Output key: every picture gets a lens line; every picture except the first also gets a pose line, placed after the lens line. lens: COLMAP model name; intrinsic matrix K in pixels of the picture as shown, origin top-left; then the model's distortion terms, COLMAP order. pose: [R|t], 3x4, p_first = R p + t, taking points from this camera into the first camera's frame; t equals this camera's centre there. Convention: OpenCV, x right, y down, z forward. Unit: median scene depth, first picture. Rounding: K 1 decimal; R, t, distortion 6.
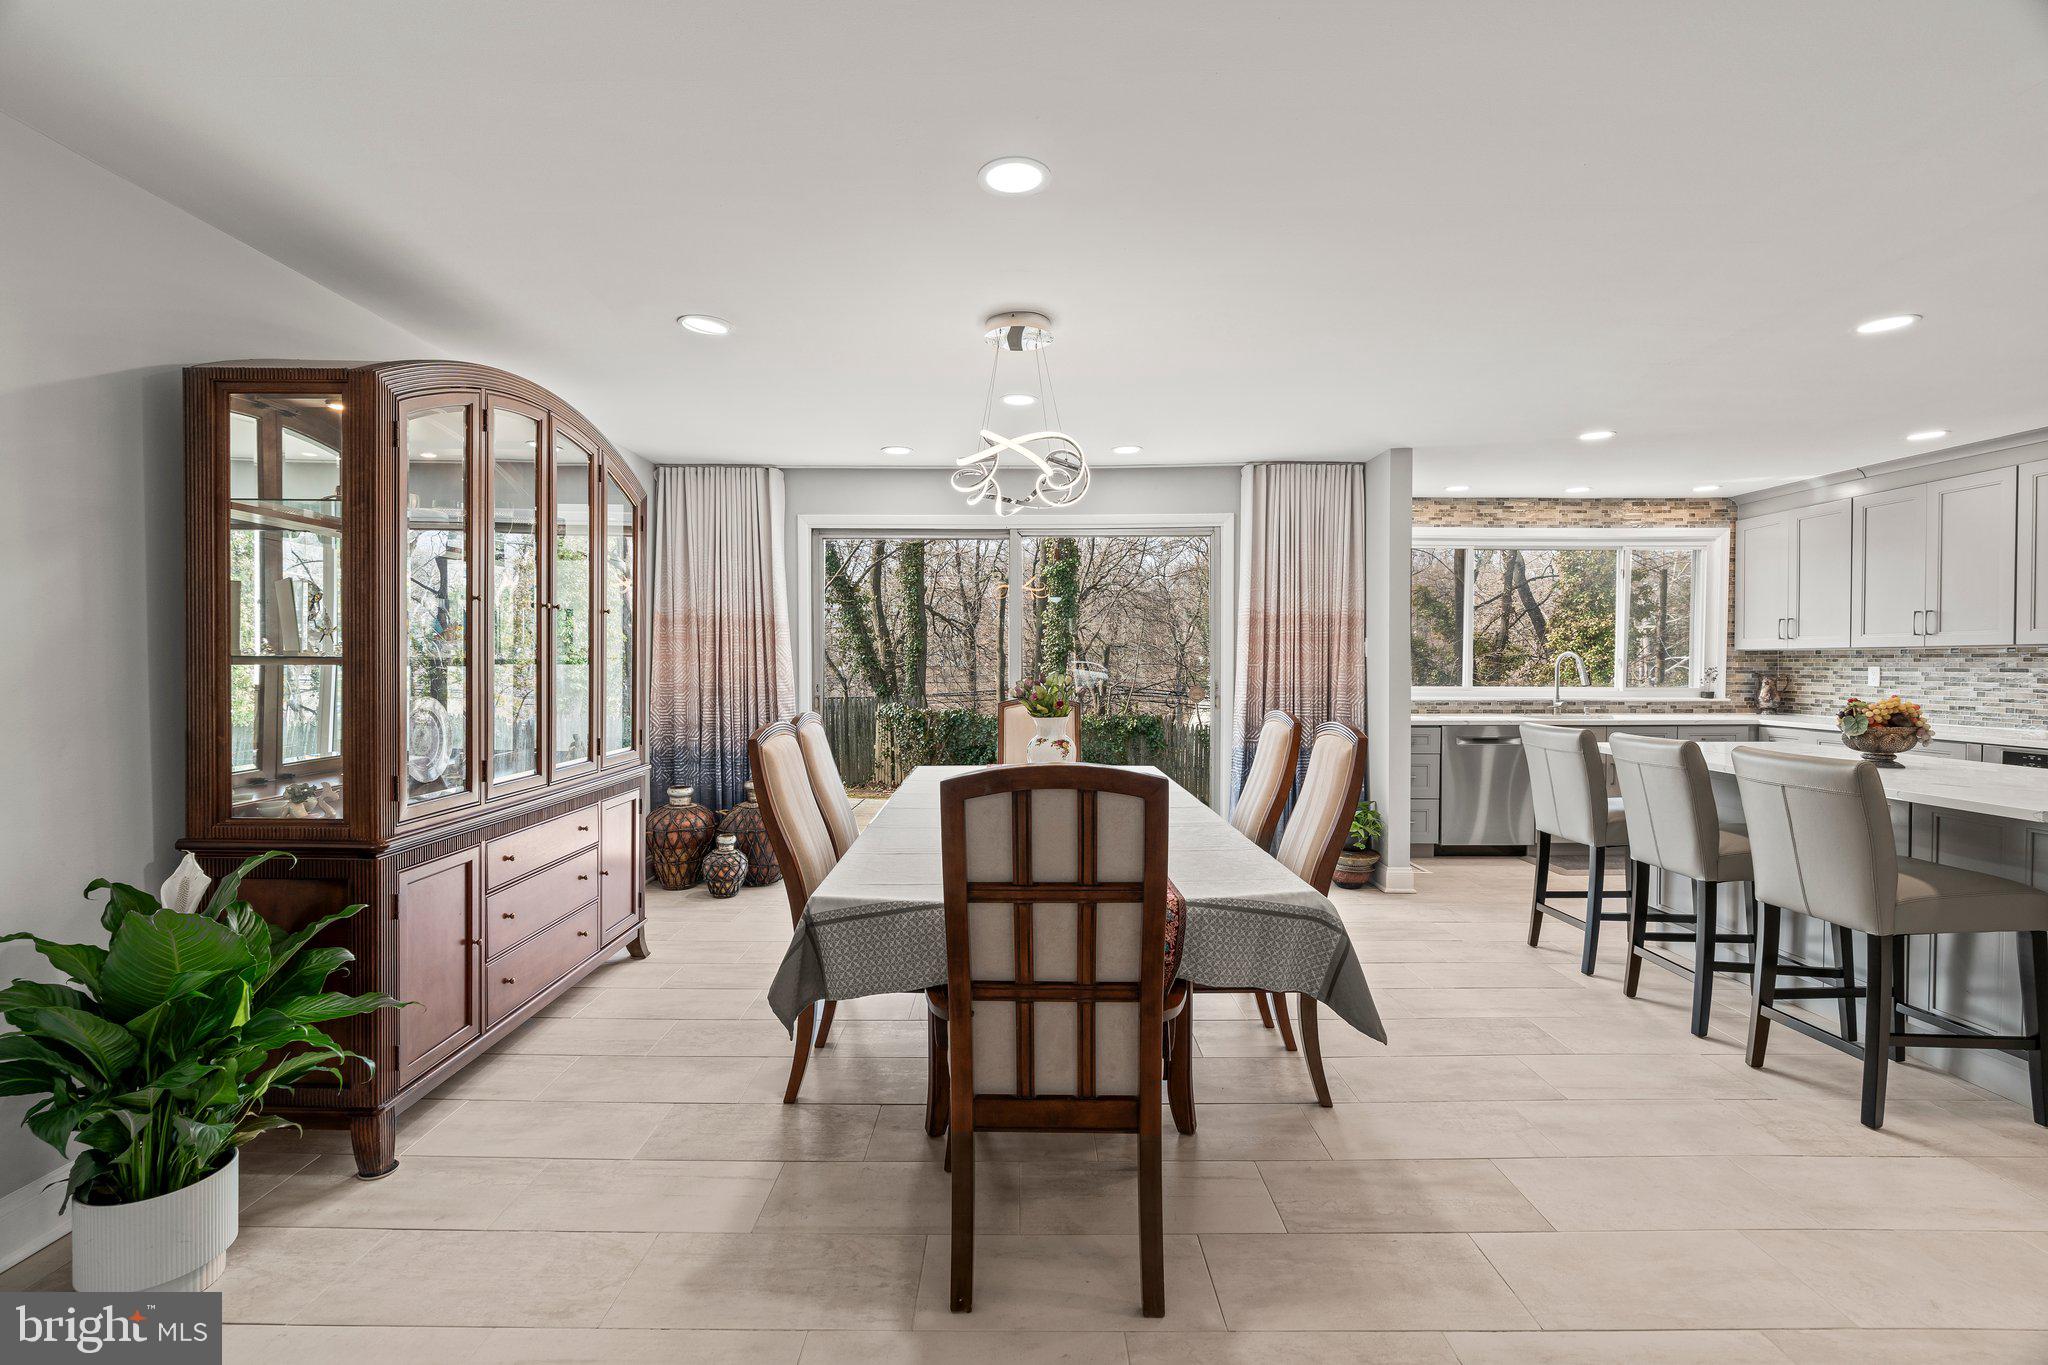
lens RADIAL K [[907.6, 0, 1034.2], [0, 907.6, 679.3], [0, 0, 1]] dist [-0.014202, 0.006031]
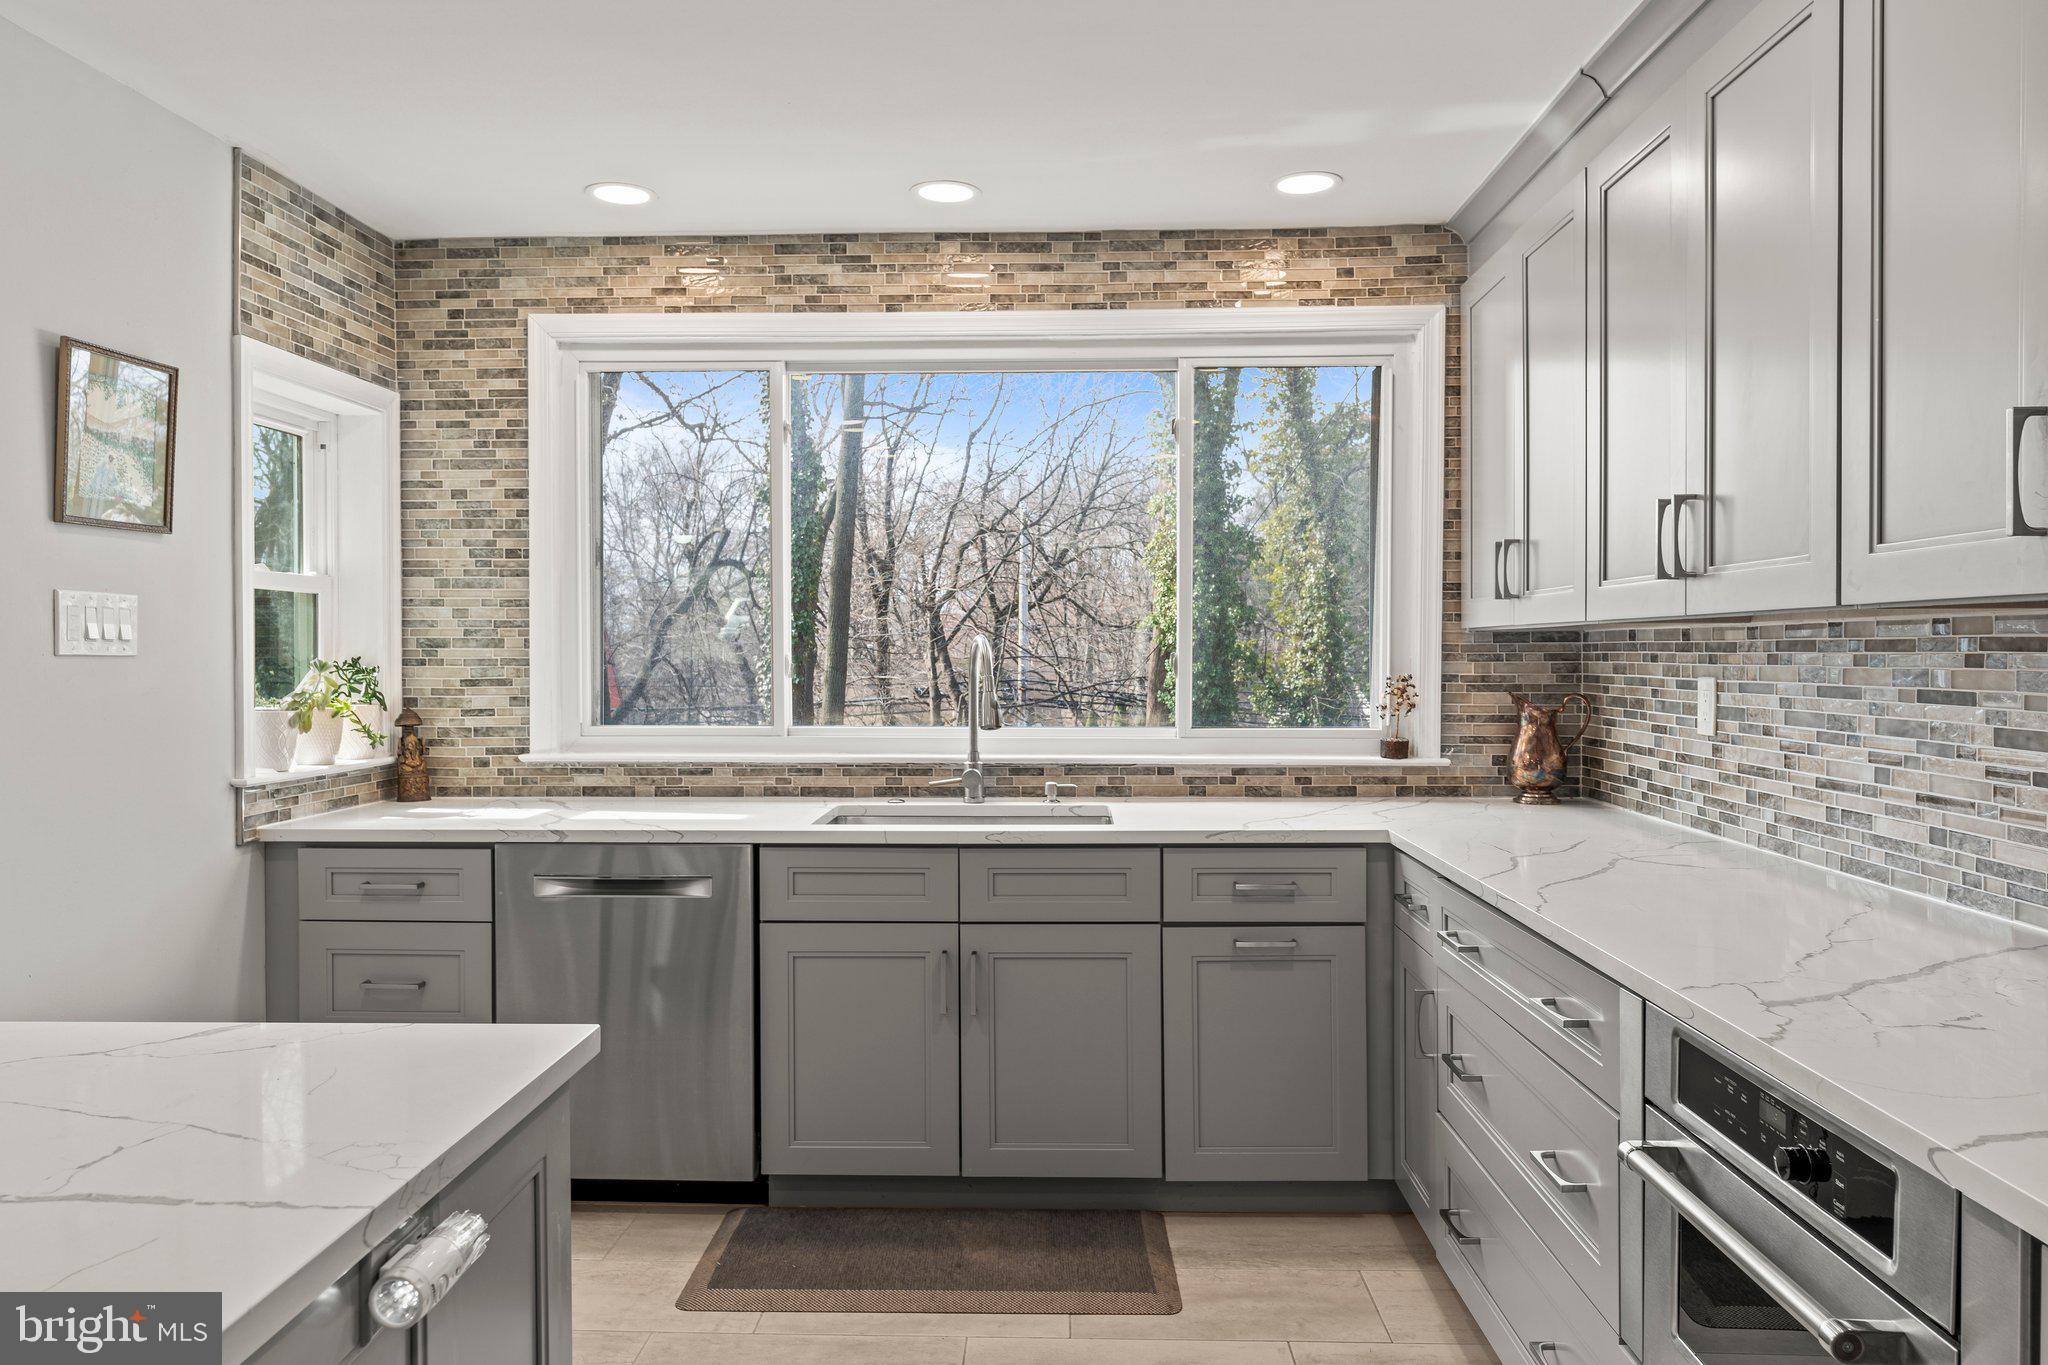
lens RADIAL K [[1383.2, 0, 1035.5], [0, 1383.2, 670.6], [0, 0, 1]] dist [0.001621, 0.008980]
pose [[0.999532, -0.002483, -0.030483, 0.633833], [0.002329, 0.999984, -0.005110, -0.013181], [0.030495, 0.005037, 0.999522, 0.429147]]
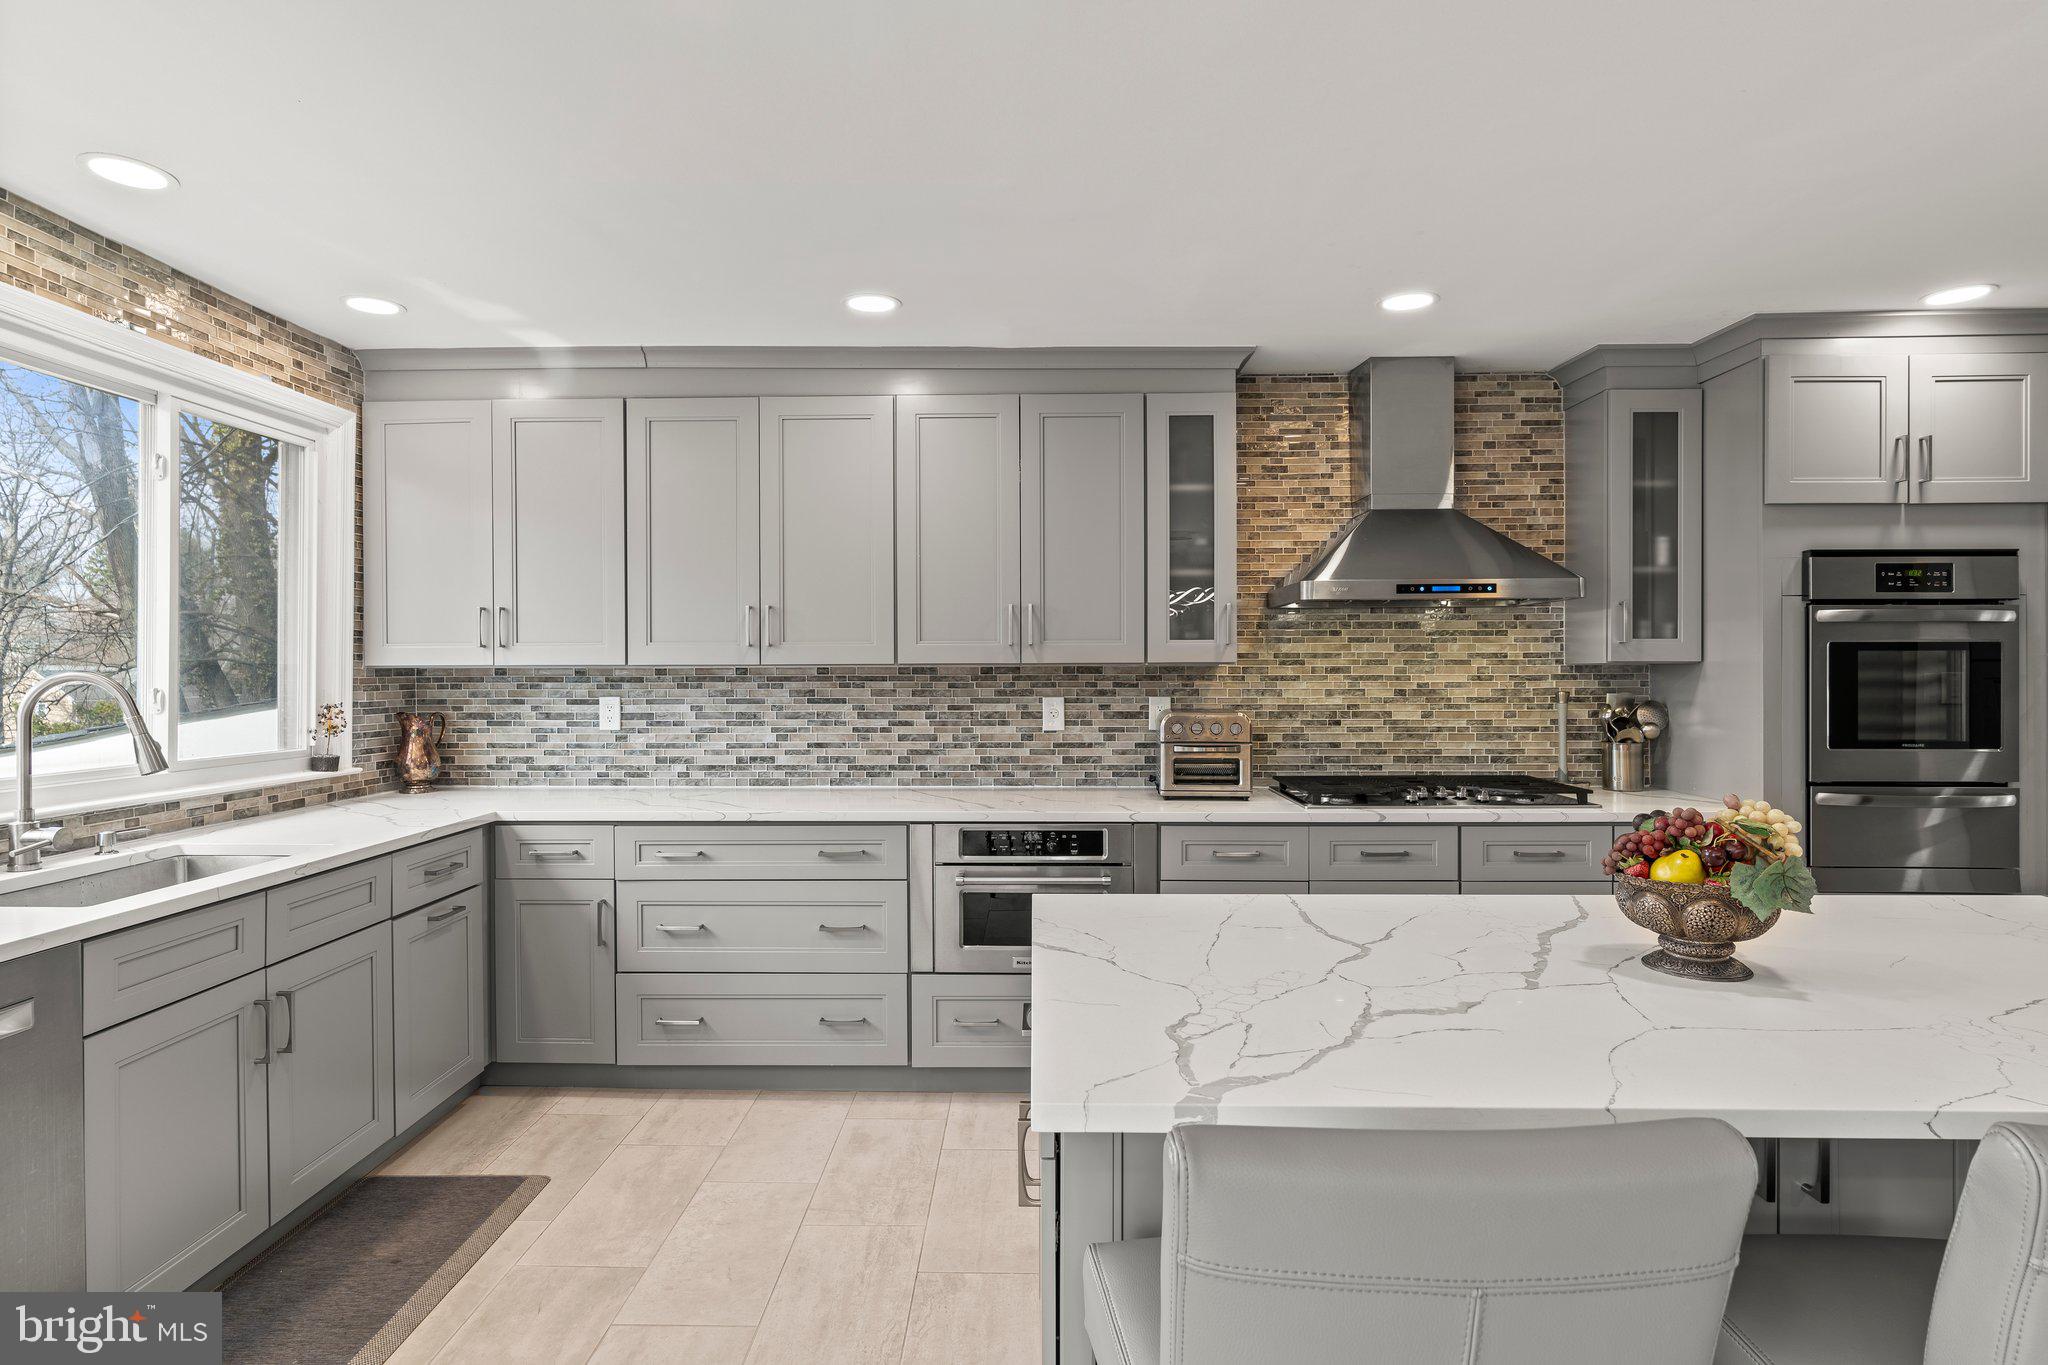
lens RADIAL K [[1049.3, 0, 987.0], [0, 1049.3, 675.0], [0, 0, 1]] dist [-0.001322, -0.003370]
pose [[0.041789, -0.004886, 0.999115, 0.231163], [0.022191, 0.999746, 0.003961, -0.023487], [-0.998880, 0.022006, 0.041887, 0.658605]]
